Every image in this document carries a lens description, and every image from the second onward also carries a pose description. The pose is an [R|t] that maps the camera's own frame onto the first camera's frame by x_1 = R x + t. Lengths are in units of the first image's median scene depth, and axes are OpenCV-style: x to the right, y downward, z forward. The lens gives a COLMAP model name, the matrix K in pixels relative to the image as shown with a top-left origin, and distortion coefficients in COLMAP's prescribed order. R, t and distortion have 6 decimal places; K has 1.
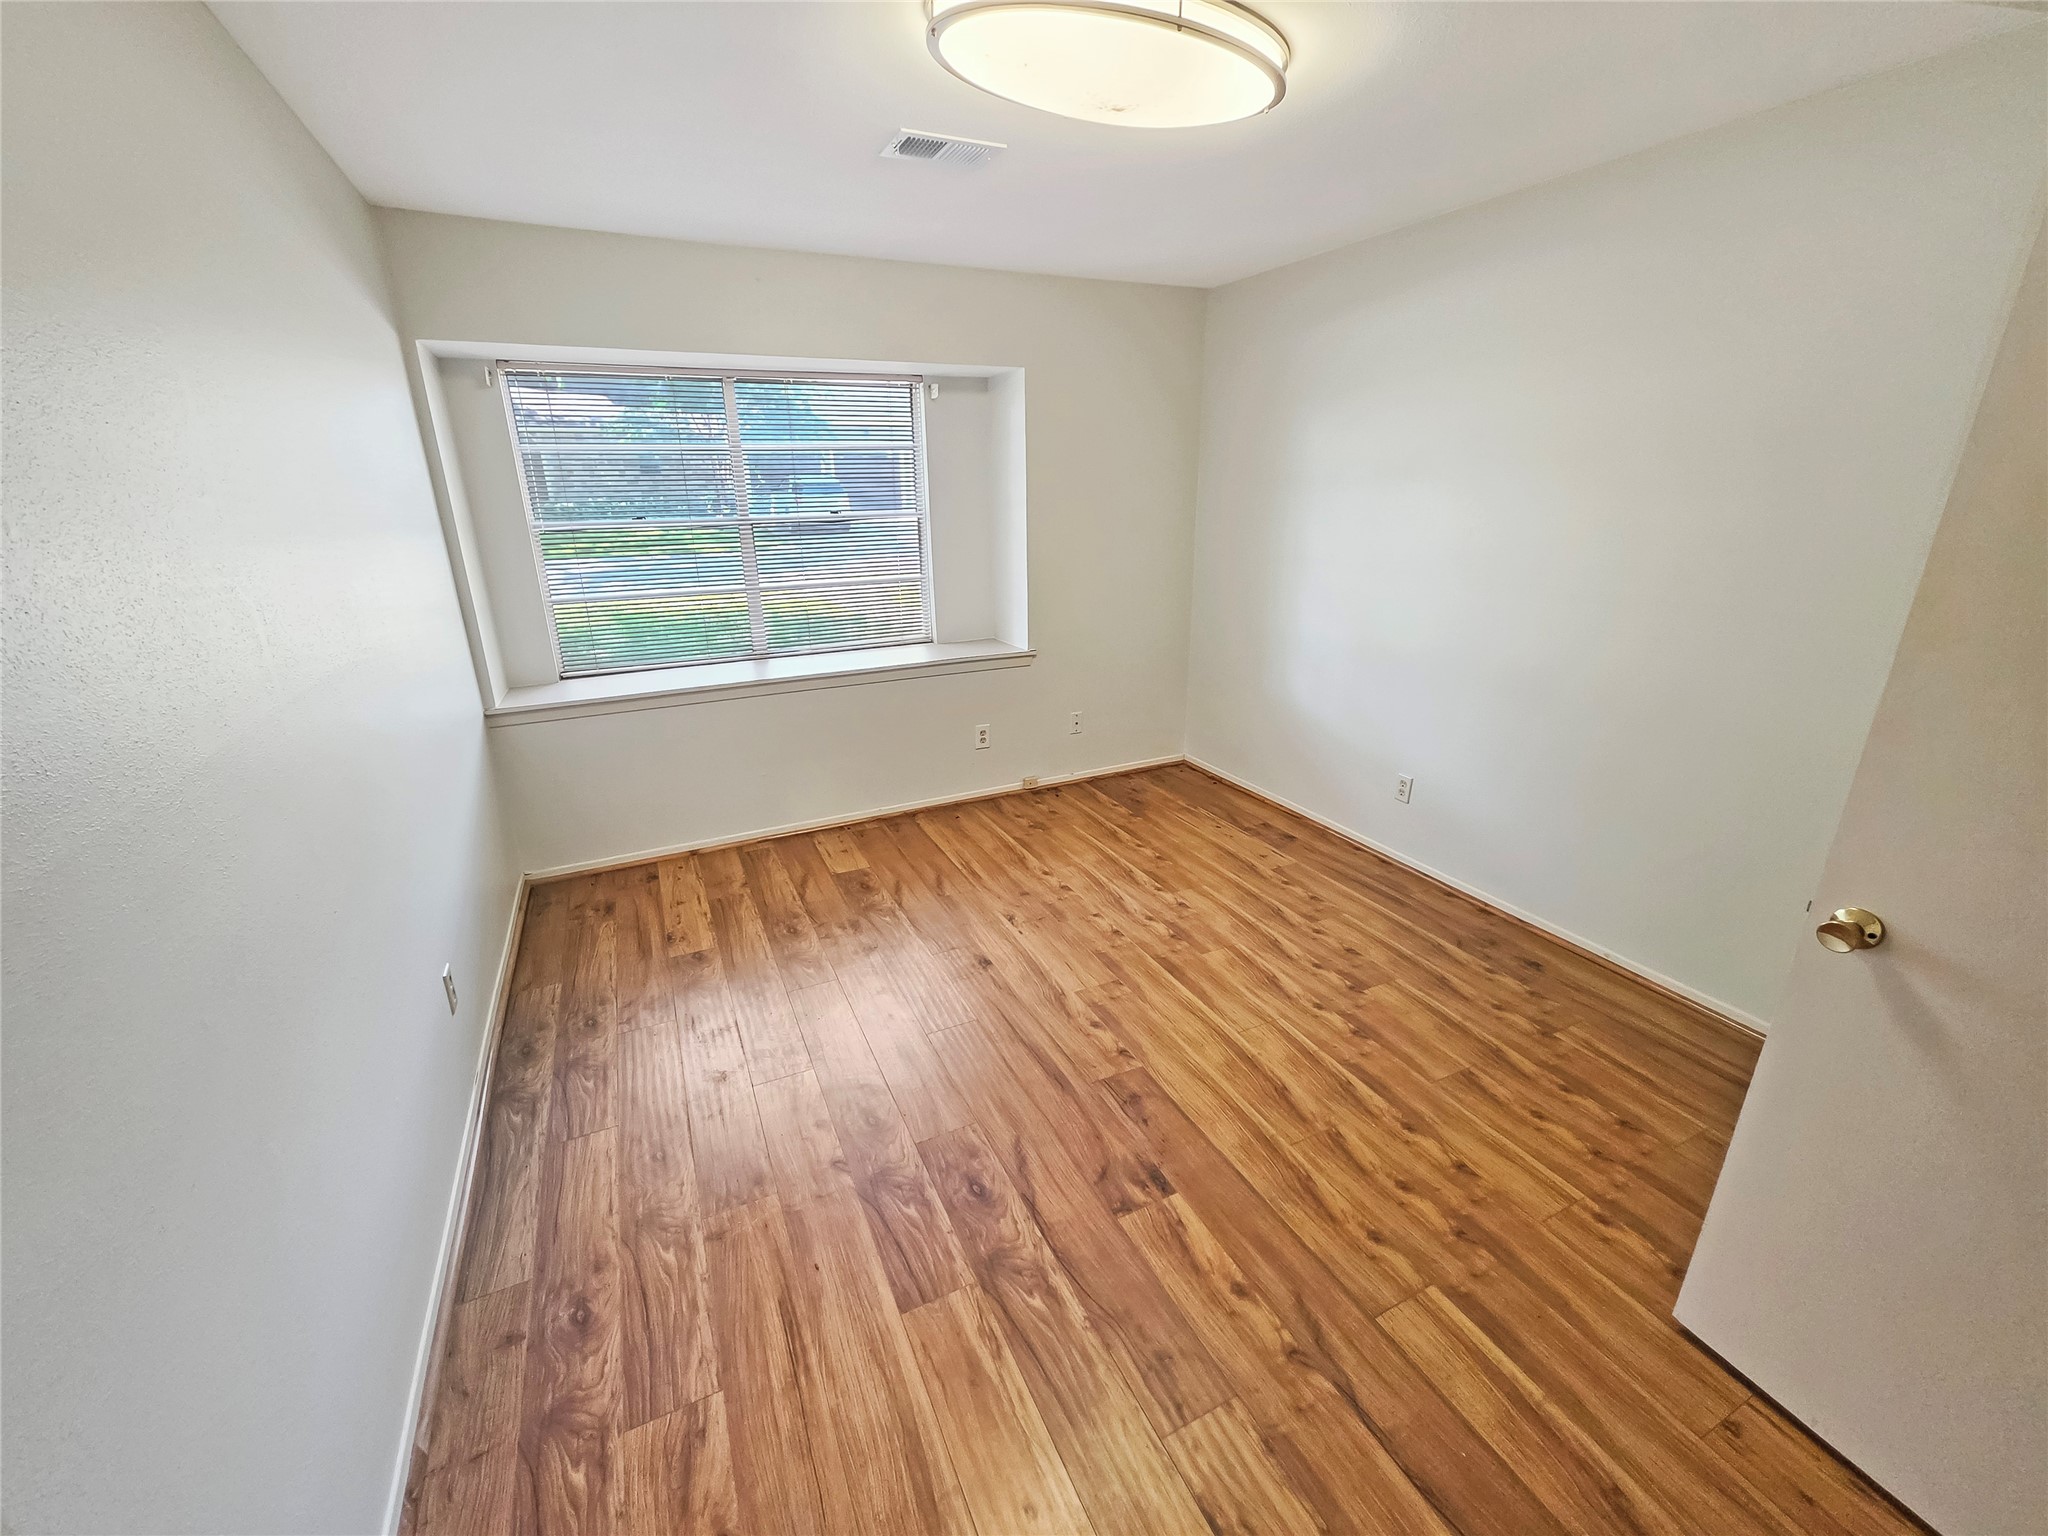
lens RADIAL K [[822.2, 0, 1025.3], [0, 822.2, 759.0], [0, 0, 1]] dist [-0.000786, 0.000026]
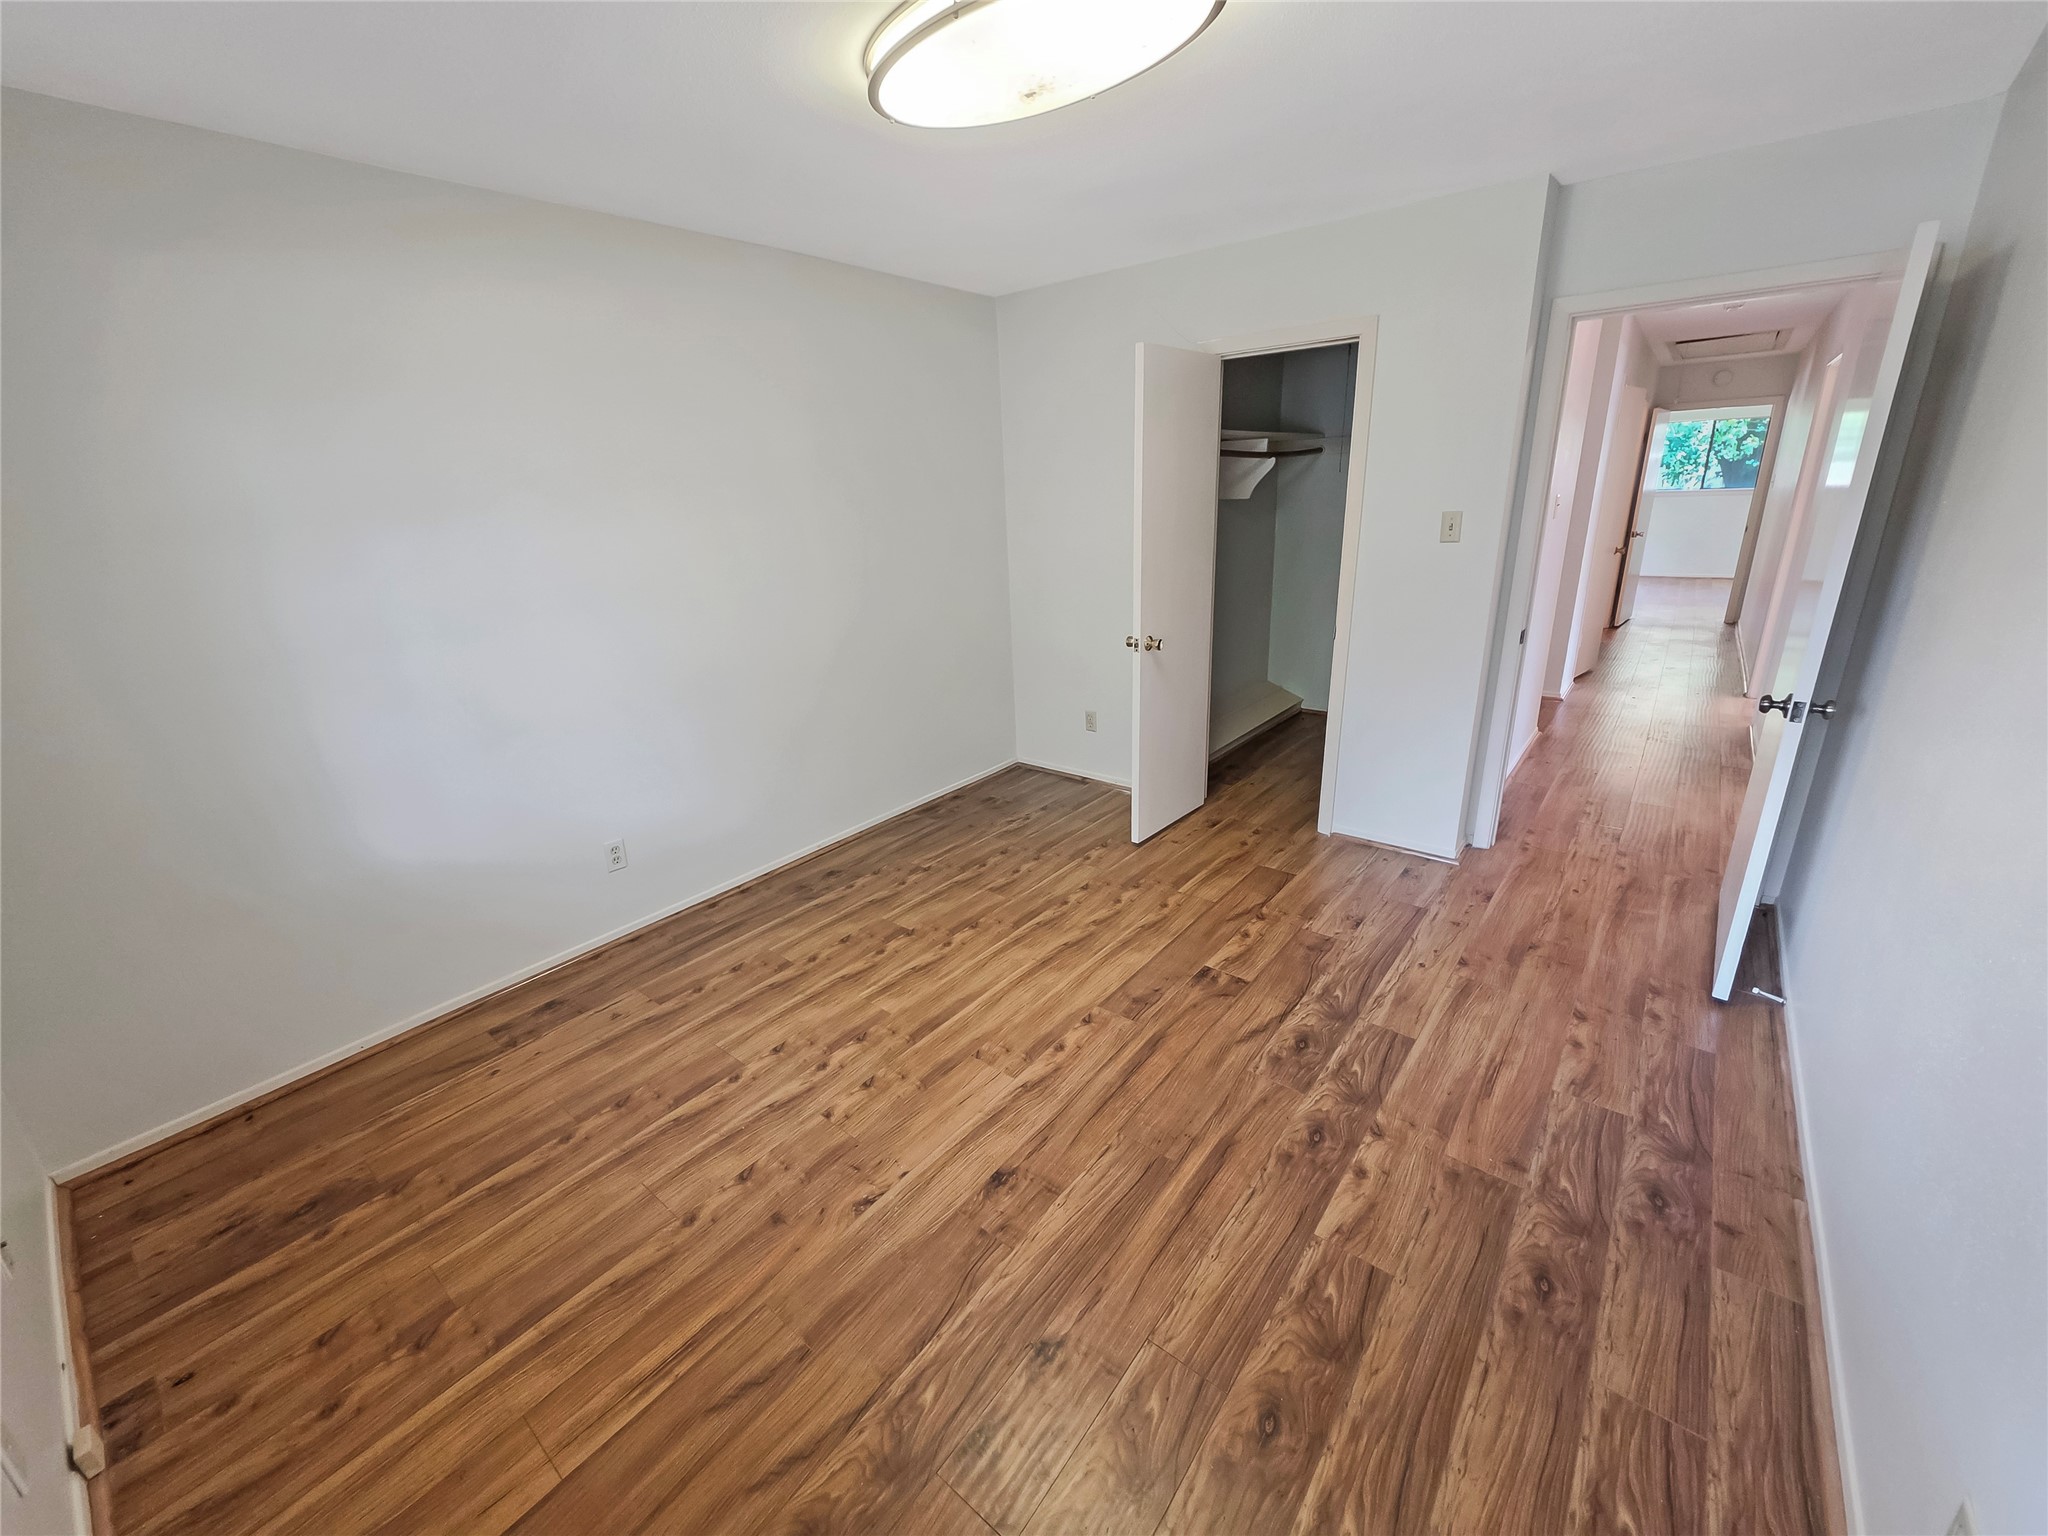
lens RADIAL K [[822.2, 0, 1024.8], [0, 822.2, 770.0], [0, 0, 1]] dist [-0.000786, 0.000026]
pose [[-0.431202, -0.271080, 0.860570, -0.626411], [0.334932, 0.837554, 0.431653, -0.370923], [-0.837786, 0.474361, -0.270361, 1.124824]]
